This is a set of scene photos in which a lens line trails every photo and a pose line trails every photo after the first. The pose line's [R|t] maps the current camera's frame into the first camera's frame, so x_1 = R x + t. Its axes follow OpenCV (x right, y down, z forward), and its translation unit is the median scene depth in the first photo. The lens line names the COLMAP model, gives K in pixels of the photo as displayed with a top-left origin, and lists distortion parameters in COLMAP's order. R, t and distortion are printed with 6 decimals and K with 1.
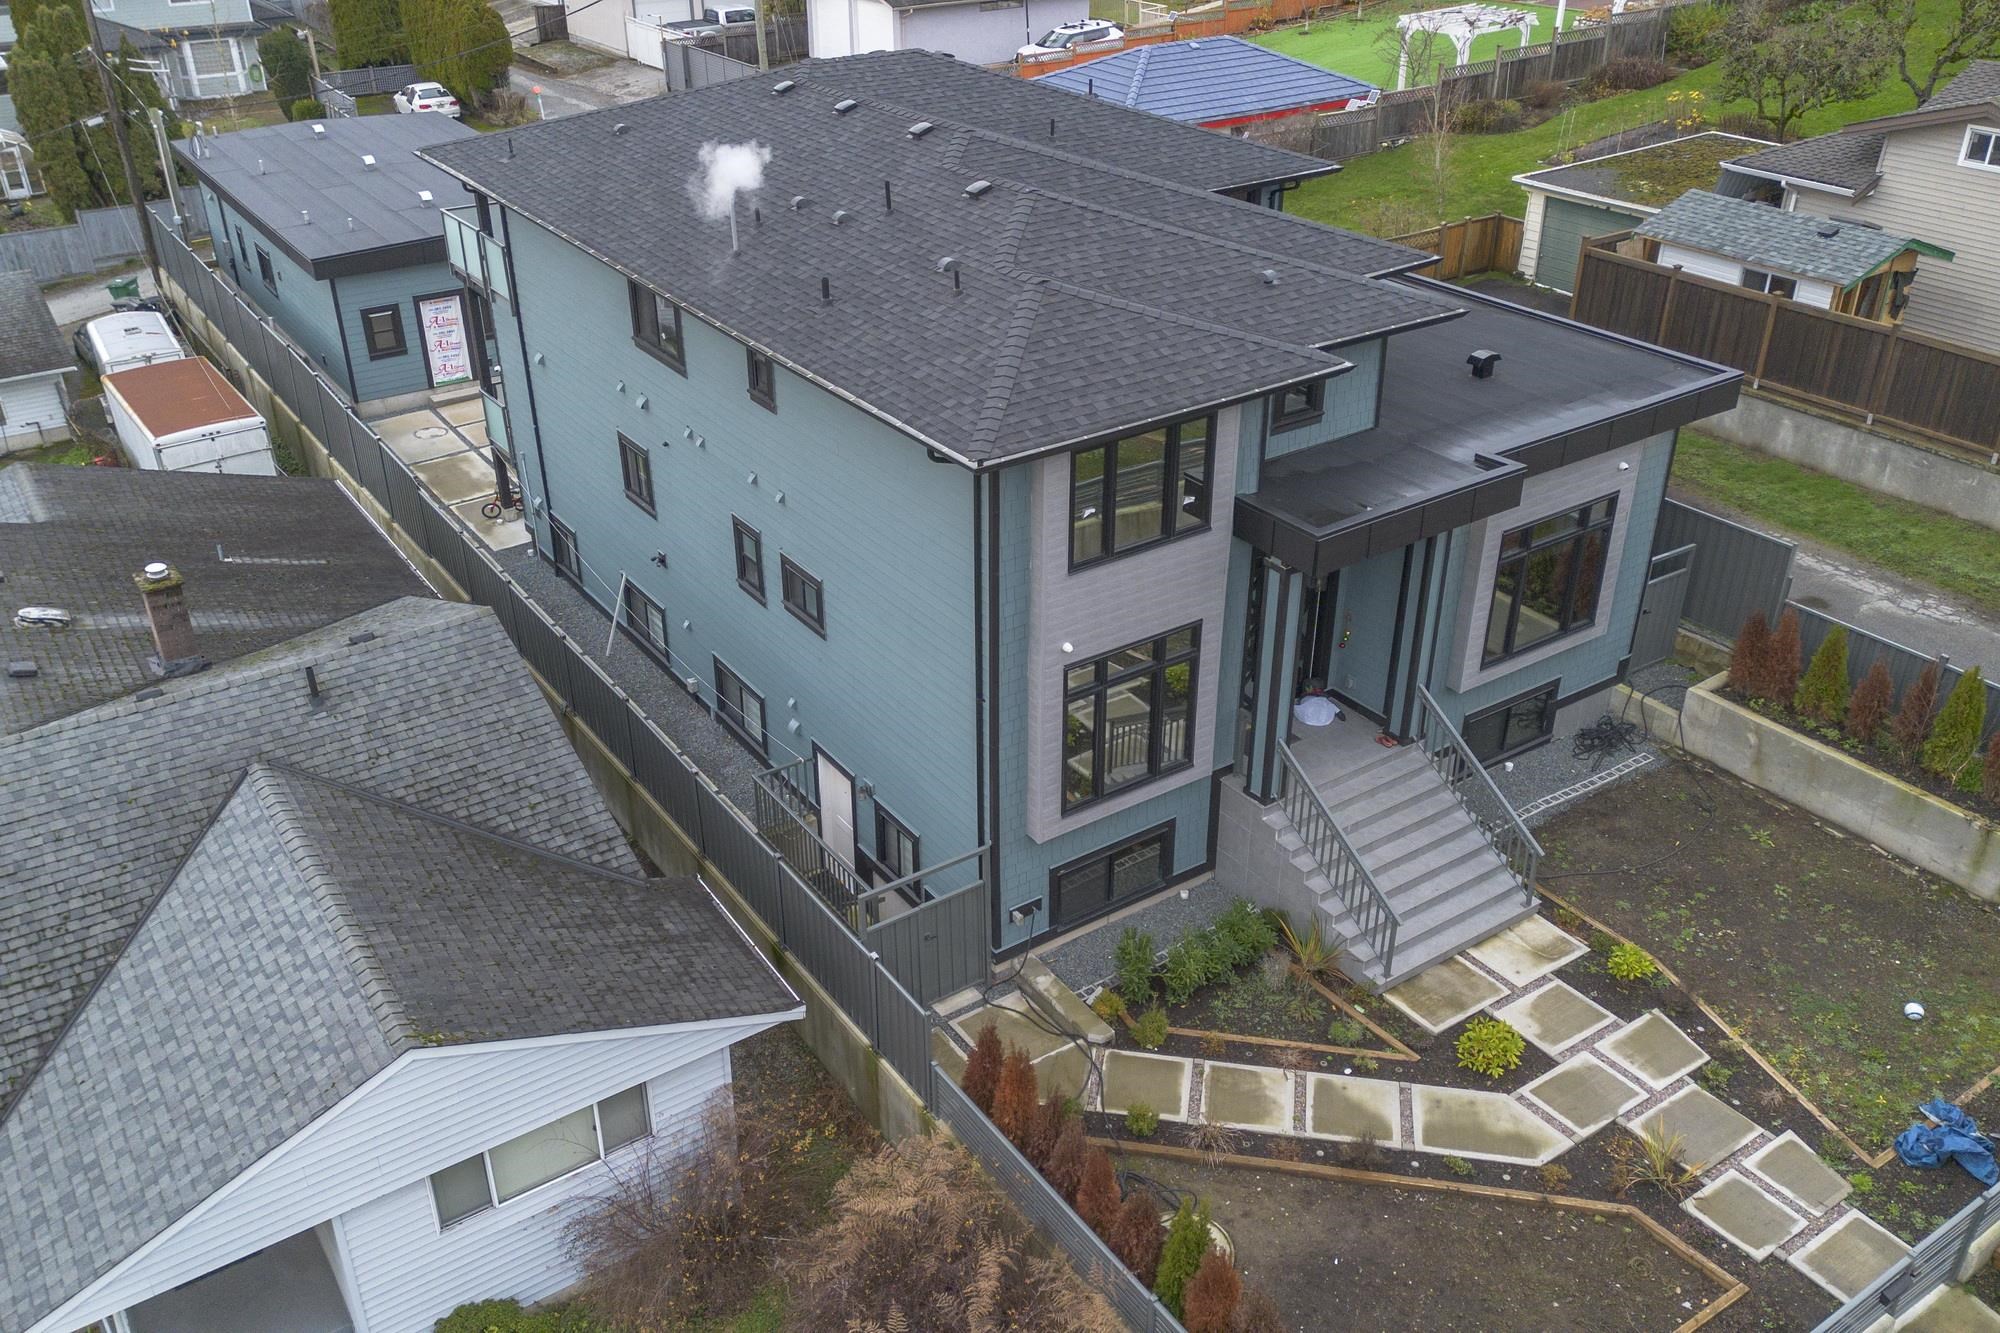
lens RADIAL K [[1666.1, 0, 966.6], [0, 1666.1, 660.0], [0, 0, 1]] dist [0.085336, -0.085859]
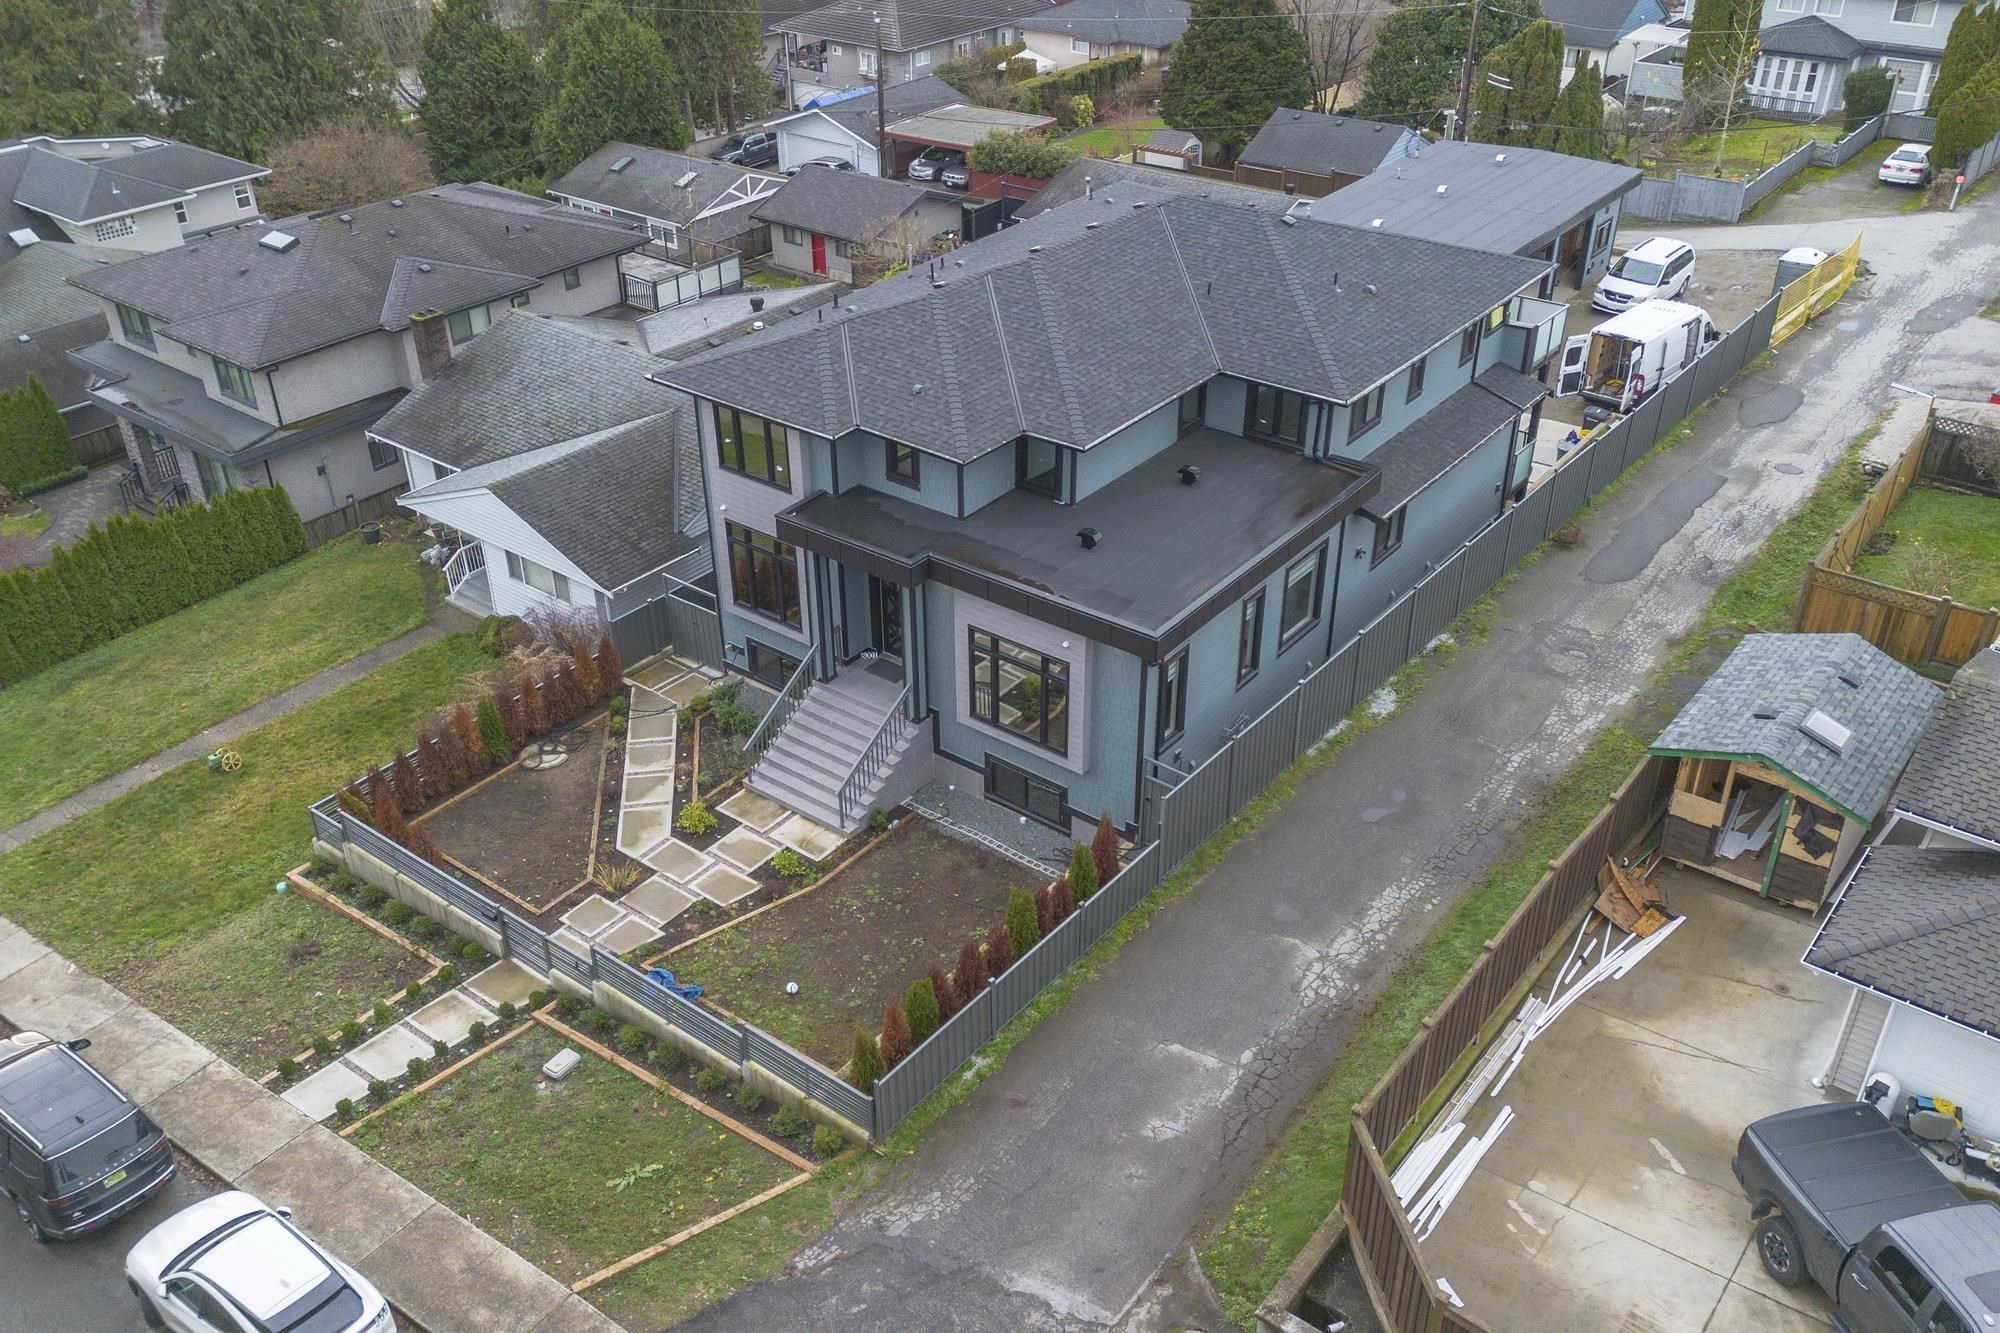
lens RADIAL K [[1666.1, 0, 977.9], [0, 1666.1, 653.7], [0, 0, 1]] dist [0.085336, -0.085859]
pose [[0.309931, 0.501084, -0.807996, 1.573418], [-0.453229, 0.824934, 0.337739, -0.571132], [0.835779, 0.261531, 0.482778, 0.349769]]
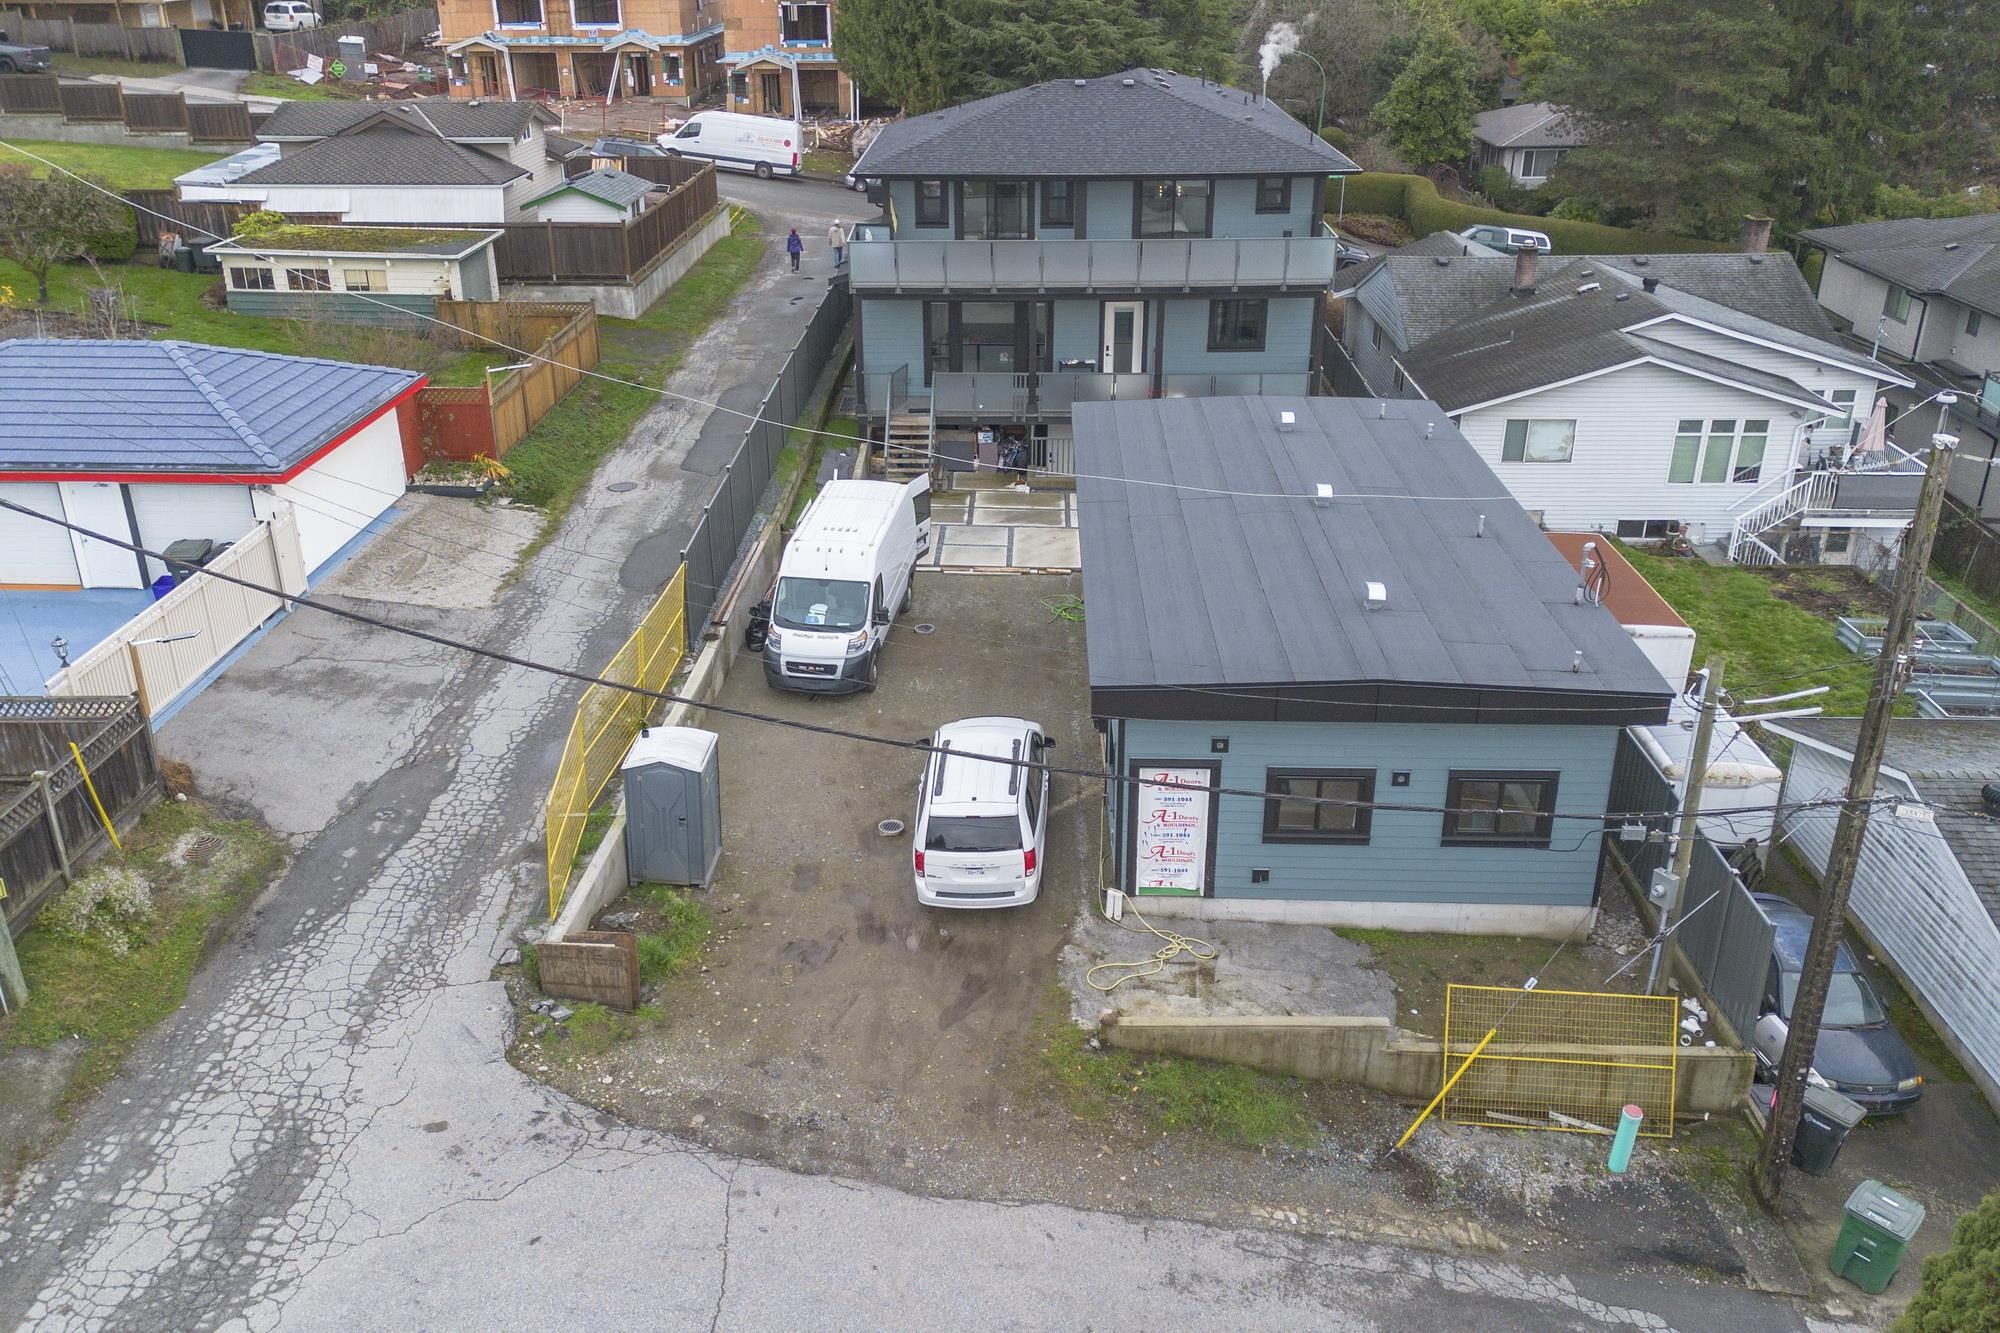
lens RADIAL K [[1666.1, 0, 983.4], [0, 1666.1, 686.0], [0, 0, 1]] dist [0.085336, -0.085859]
pose [[-0.817747, -0.223243, 0.530521, -1.263262], [0.293333, 0.631398, 0.717838, -1.561386], [-0.495222, 0.742630, -0.450840, 2.934245]]
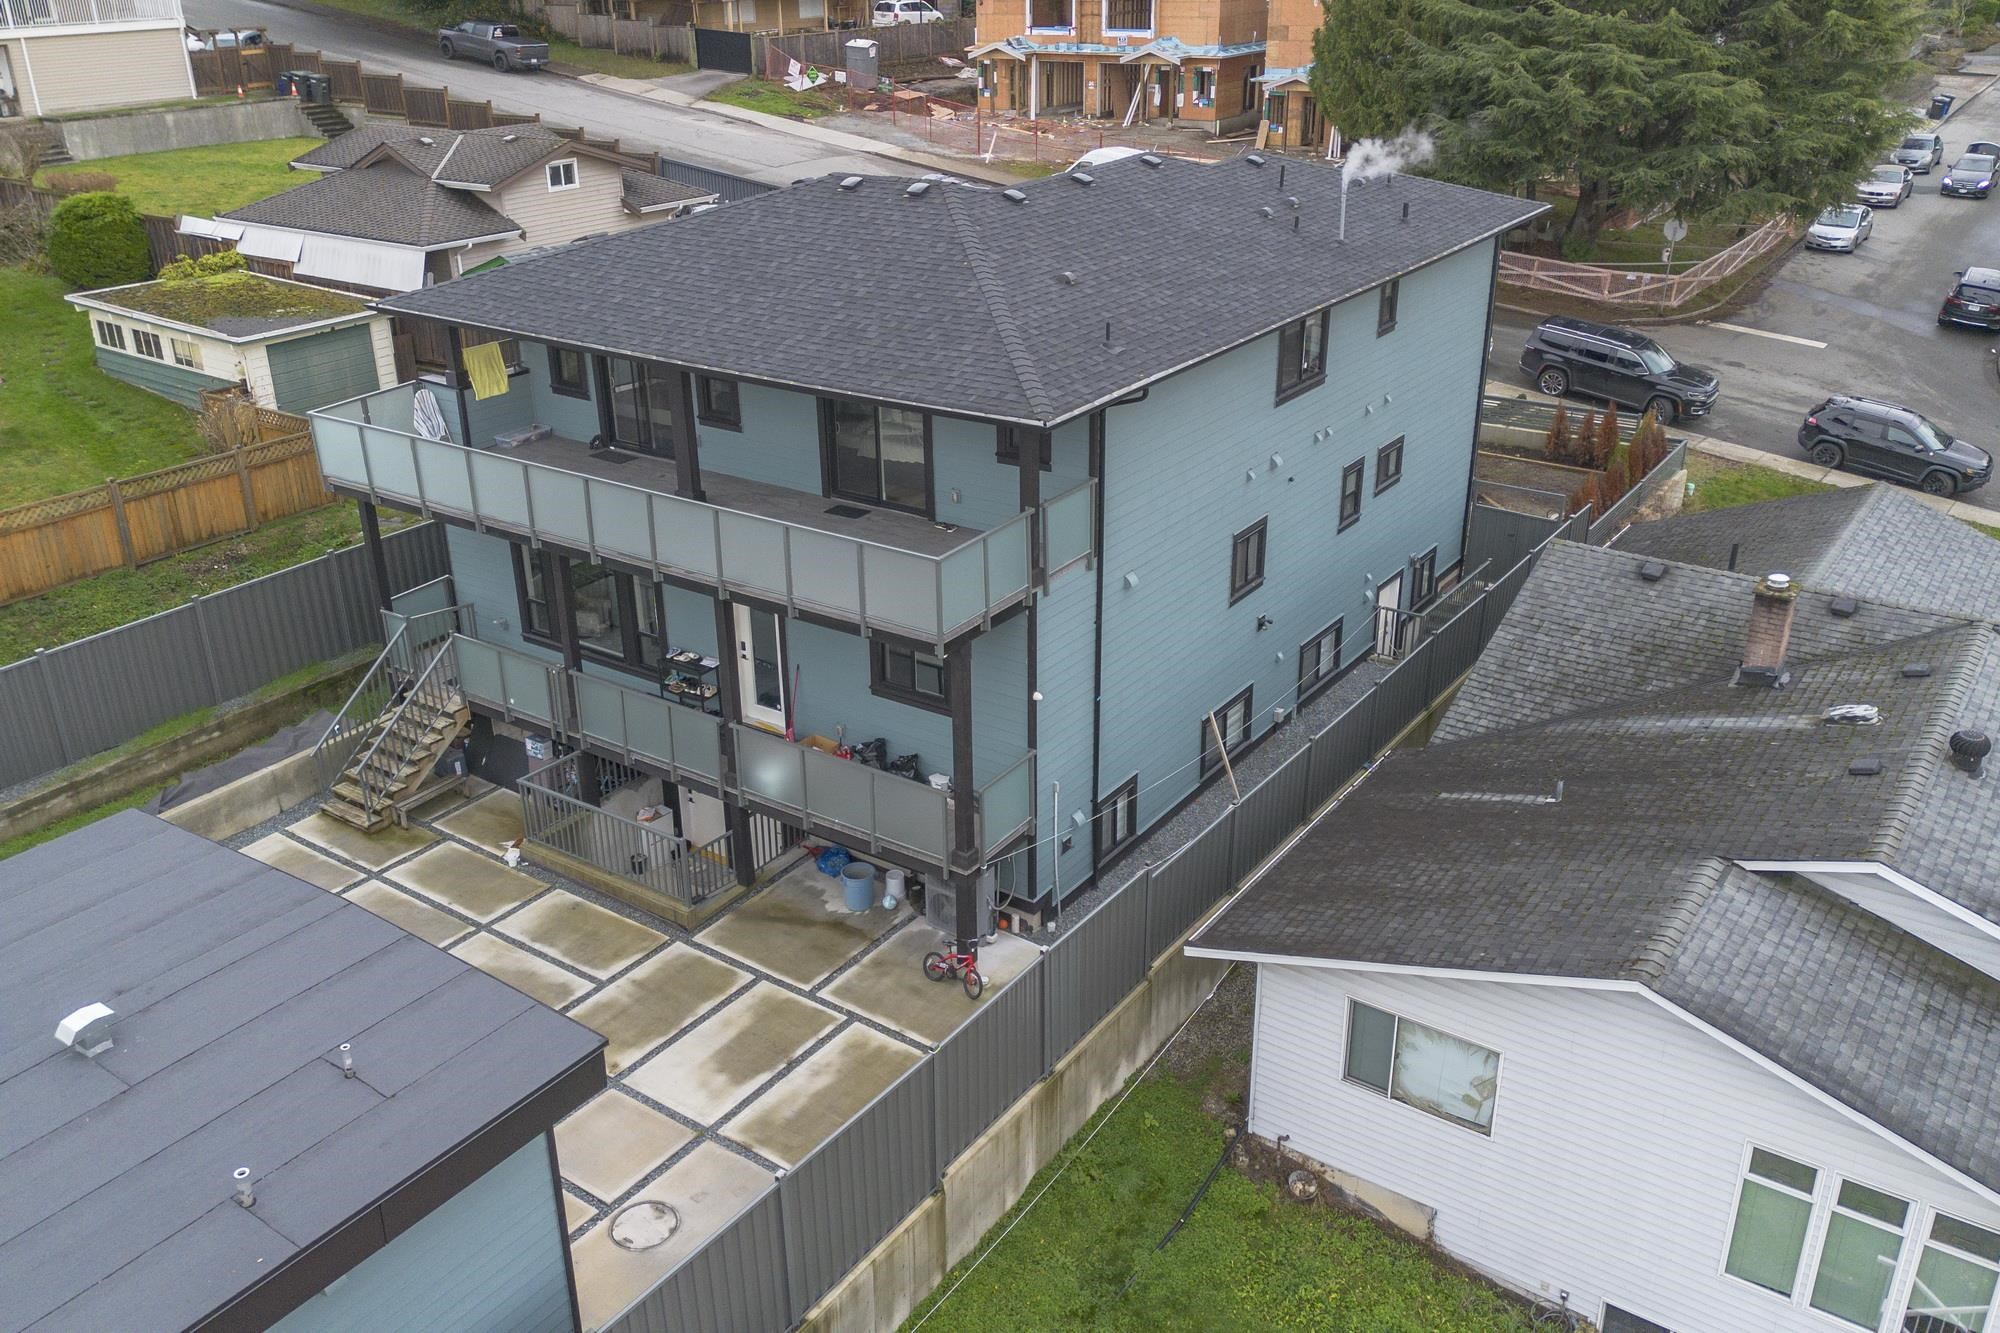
lens RADIAL K [[1666.1, 0, 988.6], [0, 1666.1, 672.3], [0, 0, 1]] dist [0.085336, -0.085859]
pose [[-0.361349, -0.366927, 0.857200, -1.277057], [0.469858, 0.722414, 0.507298, -0.802940], [-0.805395, 0.586074, -0.088640, 1.597102]]
